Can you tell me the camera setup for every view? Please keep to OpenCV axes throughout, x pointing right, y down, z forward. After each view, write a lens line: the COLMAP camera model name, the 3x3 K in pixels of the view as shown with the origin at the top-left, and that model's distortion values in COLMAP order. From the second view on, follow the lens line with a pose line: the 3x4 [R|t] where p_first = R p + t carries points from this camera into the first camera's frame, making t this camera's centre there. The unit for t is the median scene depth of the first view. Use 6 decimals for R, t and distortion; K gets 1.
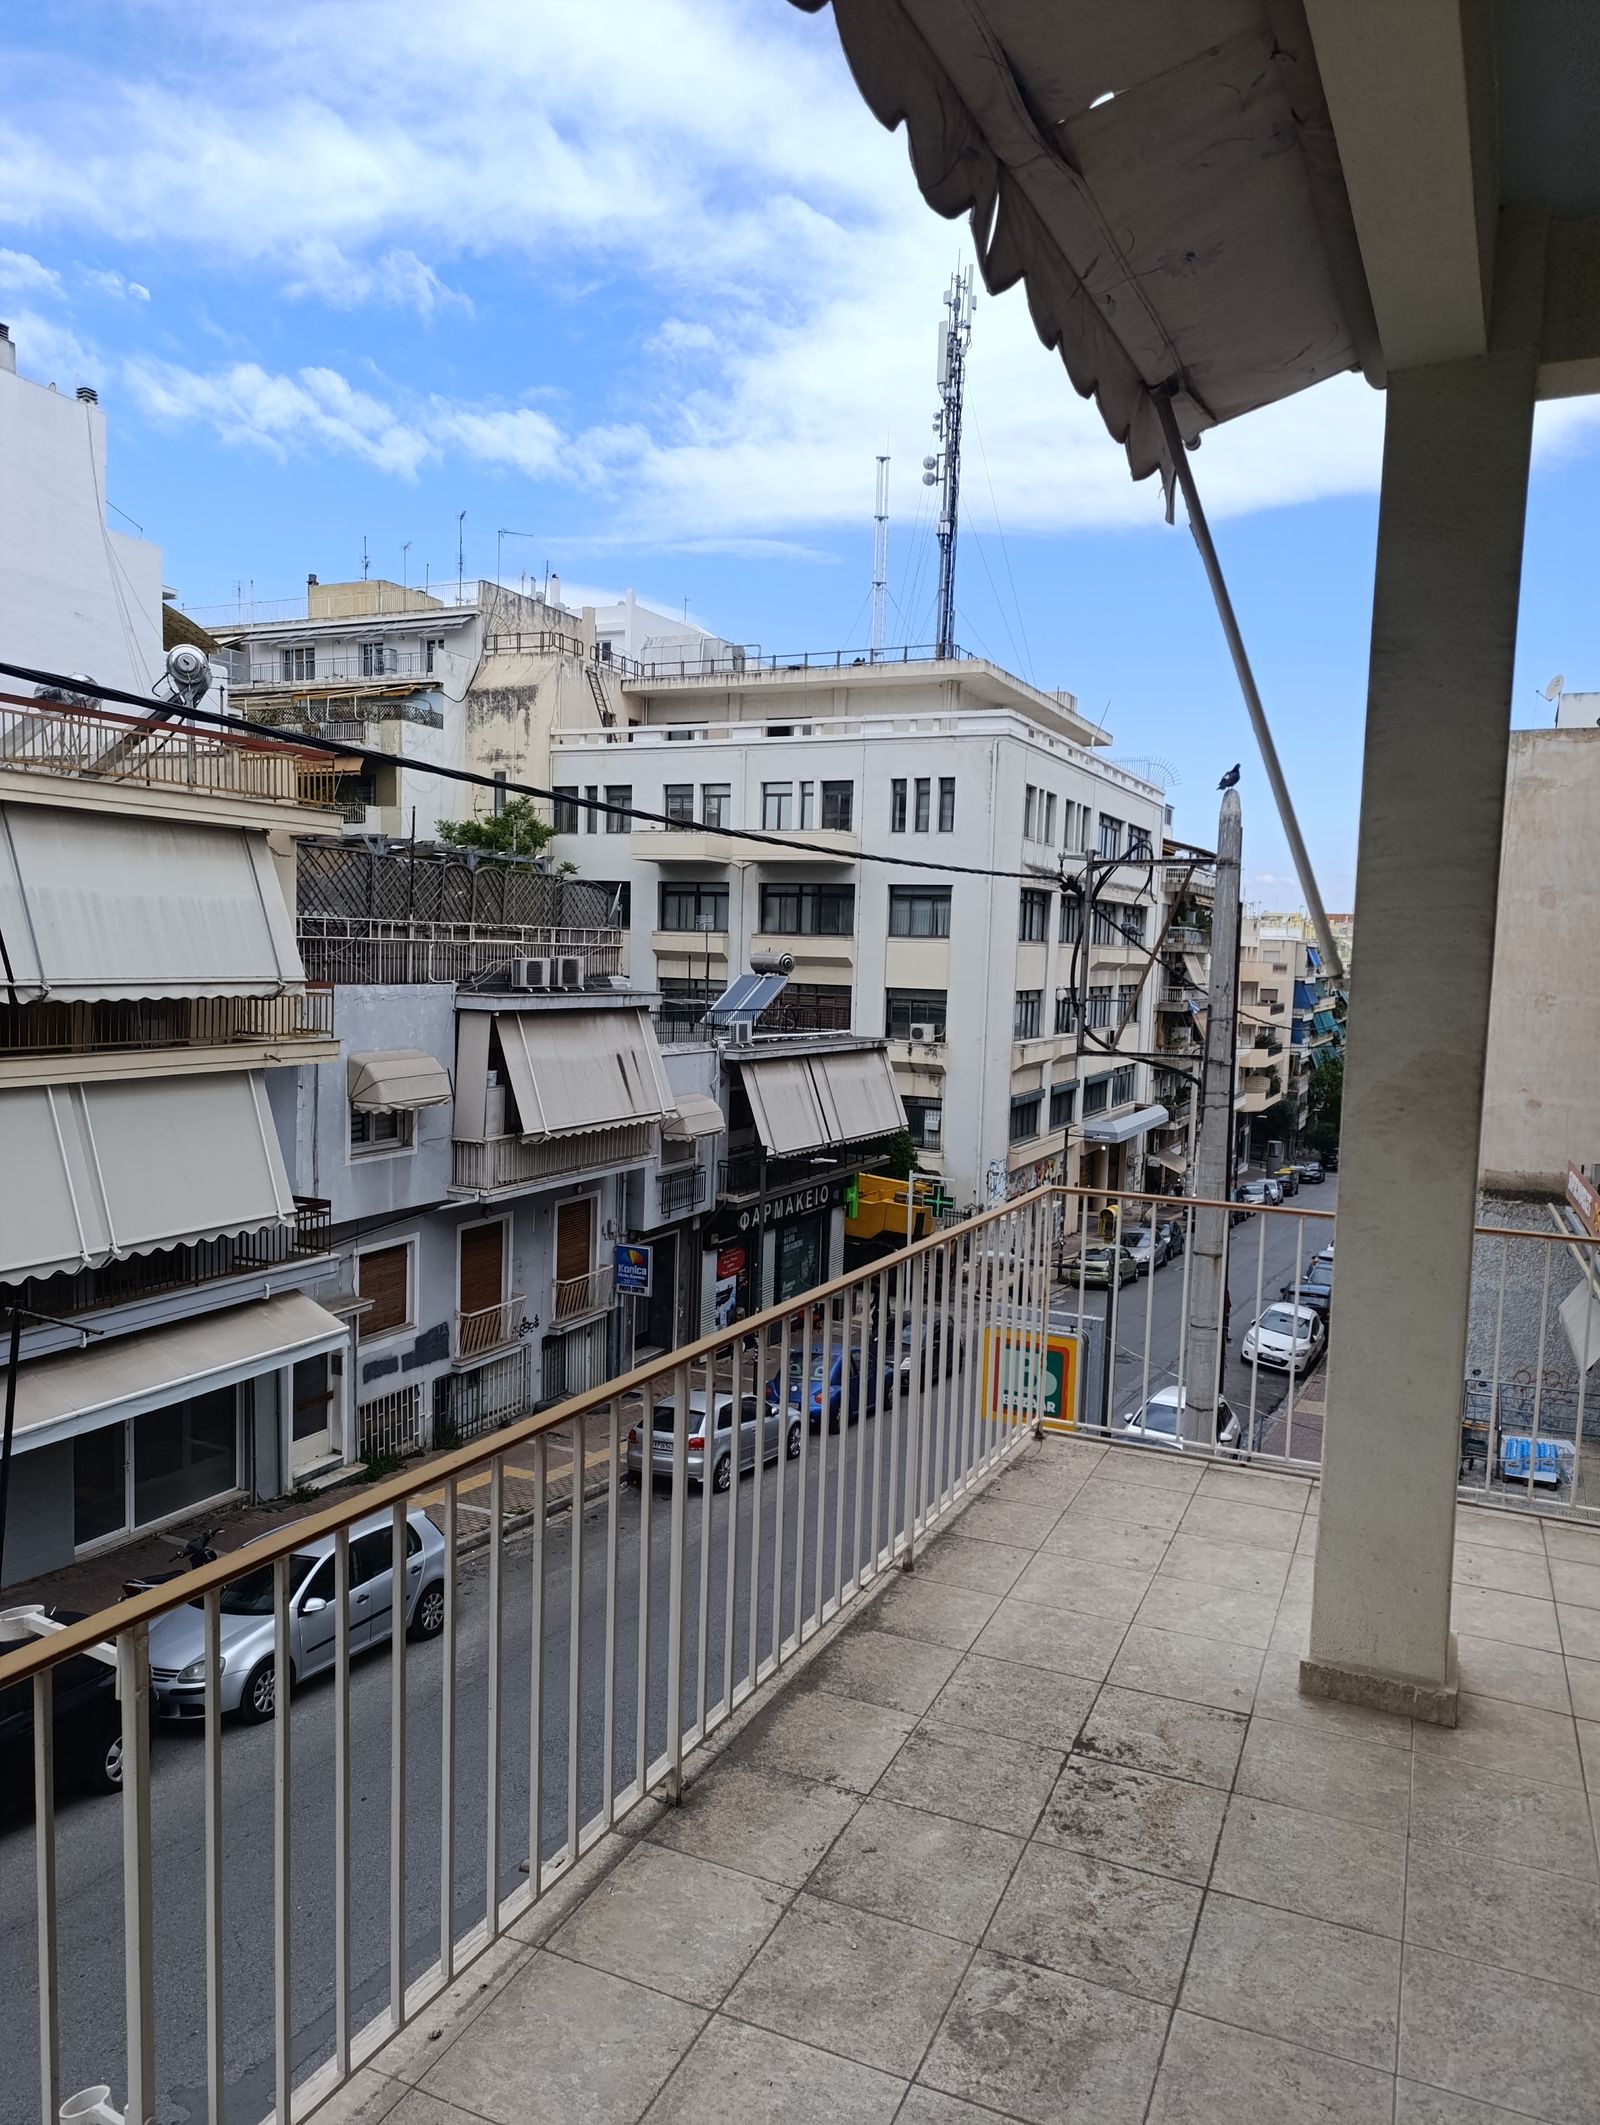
lens RADIAL K [[1432.4, 0, 799.1], [0, 1432.4, 1049.1], [0, 0, 1]] dist [0.035444, -0.044159]
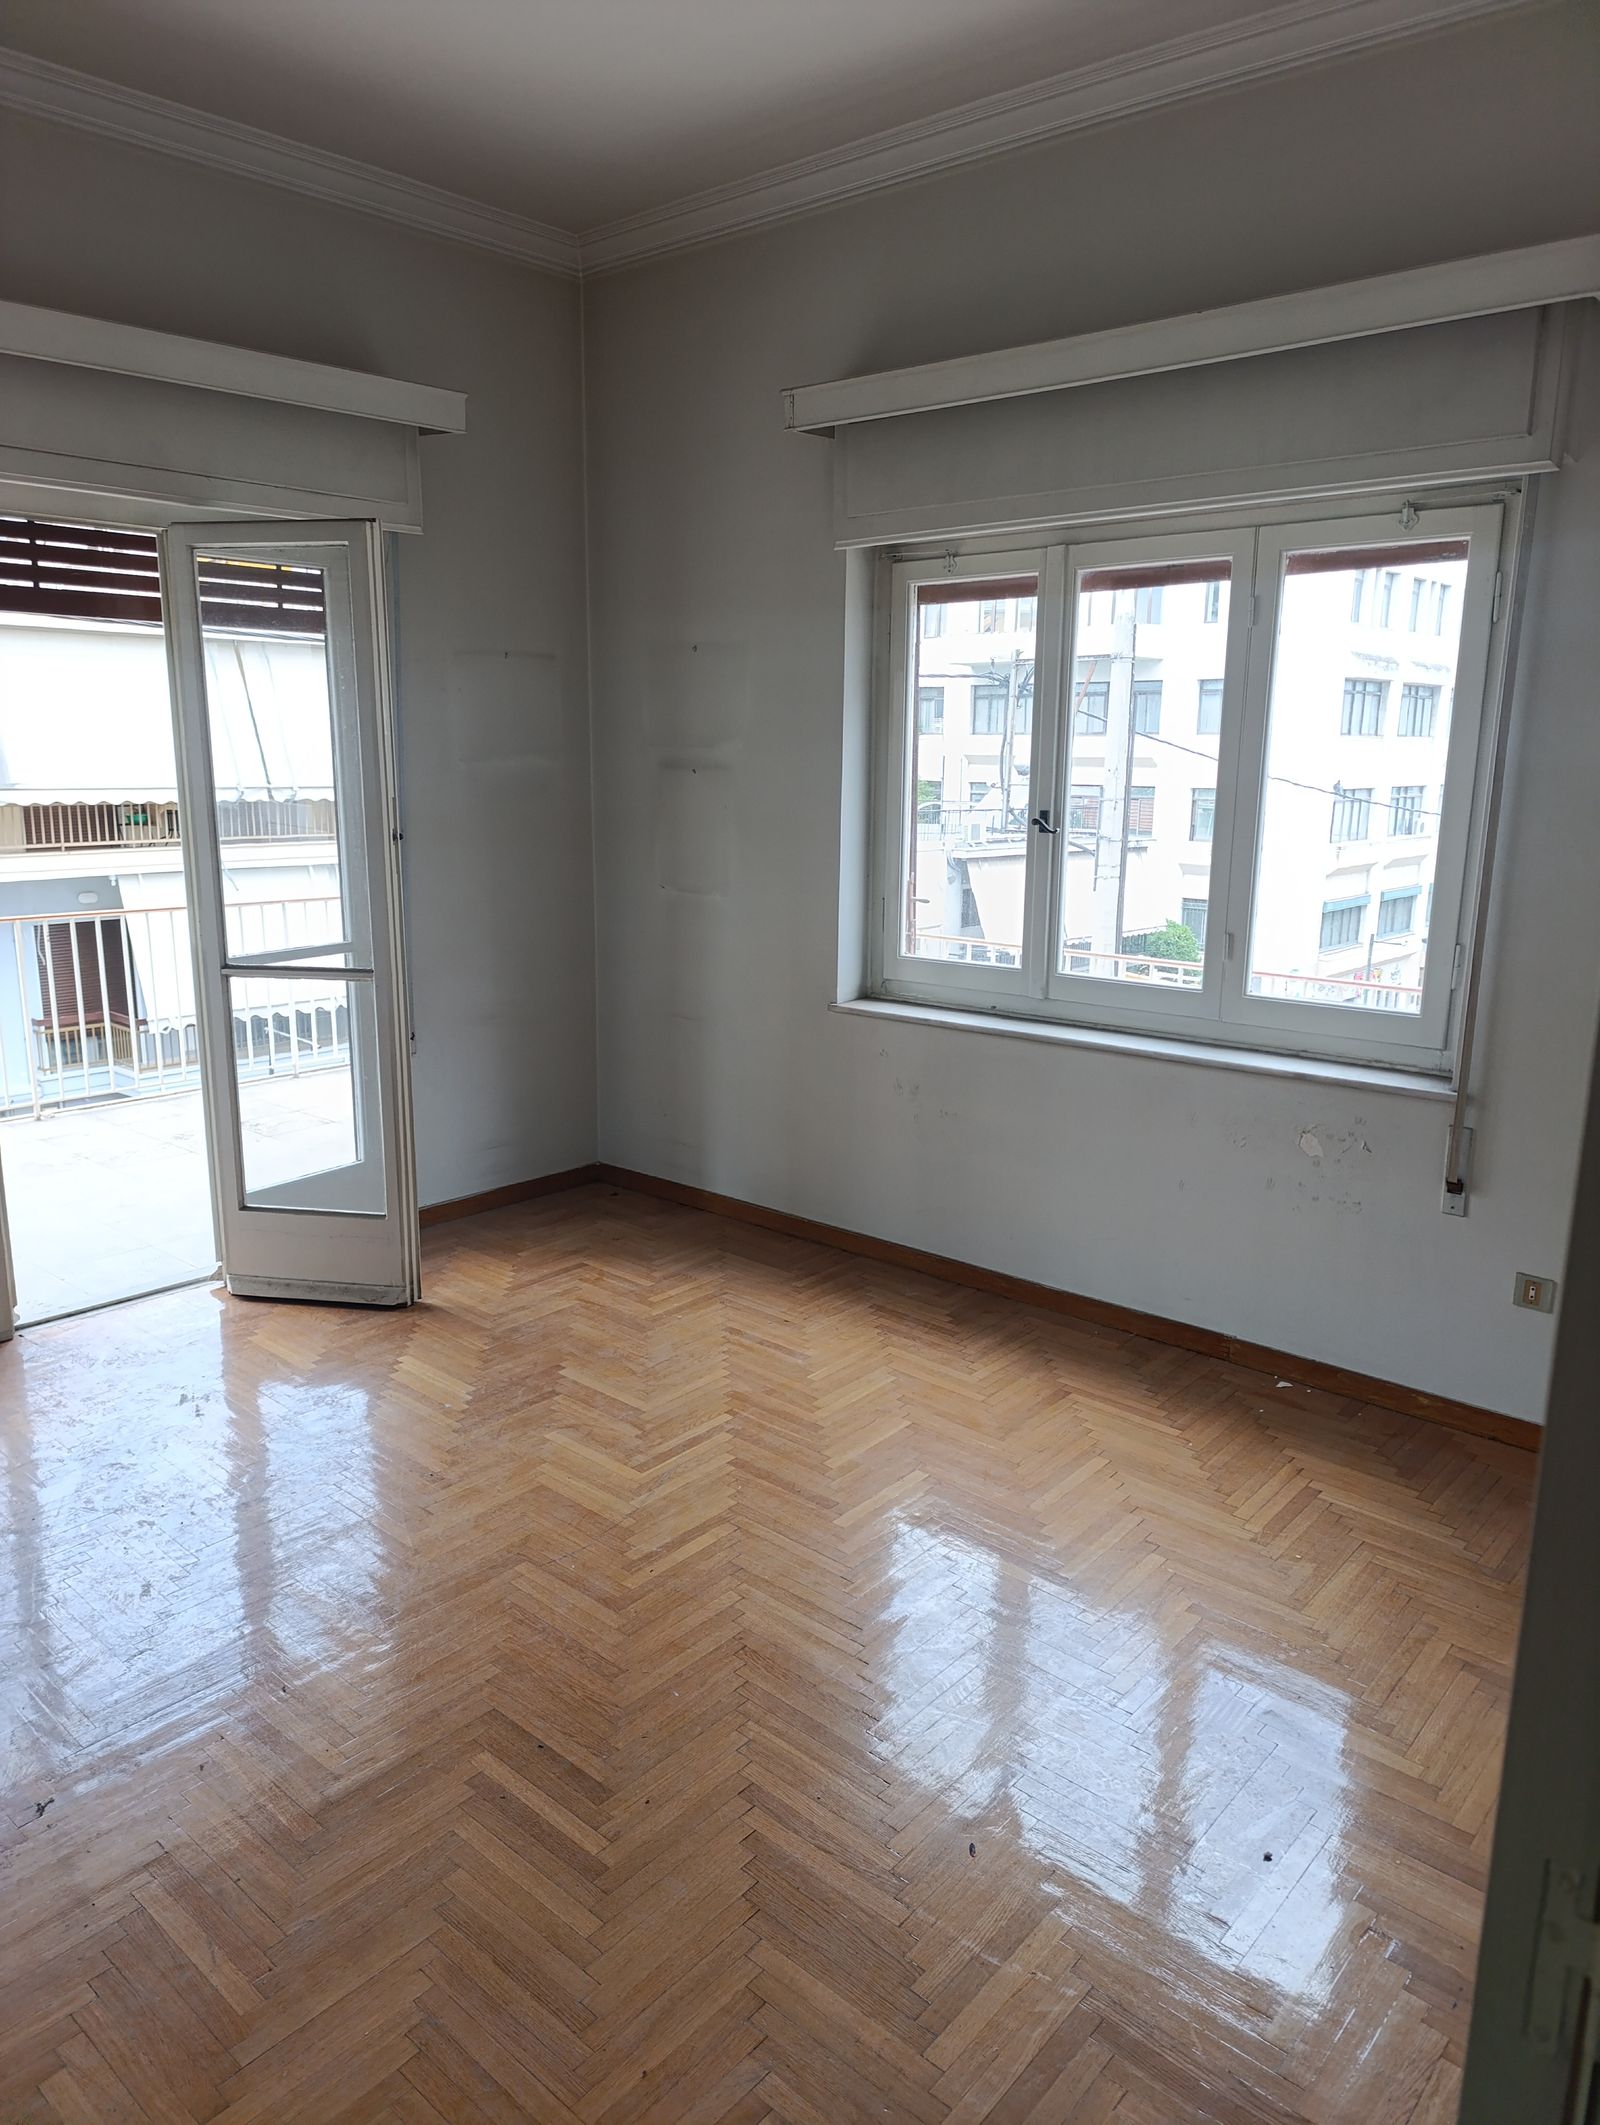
lens RADIAL K [[1439.6, 0, 791.1], [0, 1439.6, 1057.4], [0, 0, 1]] dist [0.017776, -0.025981]
pose [[0.953314, 0.041064, -0.299175, 0.171971], [-0.000468, 0.990911, 0.134521, 0.012692], [0.301979, -0.128101, 0.944668, -0.076657]]
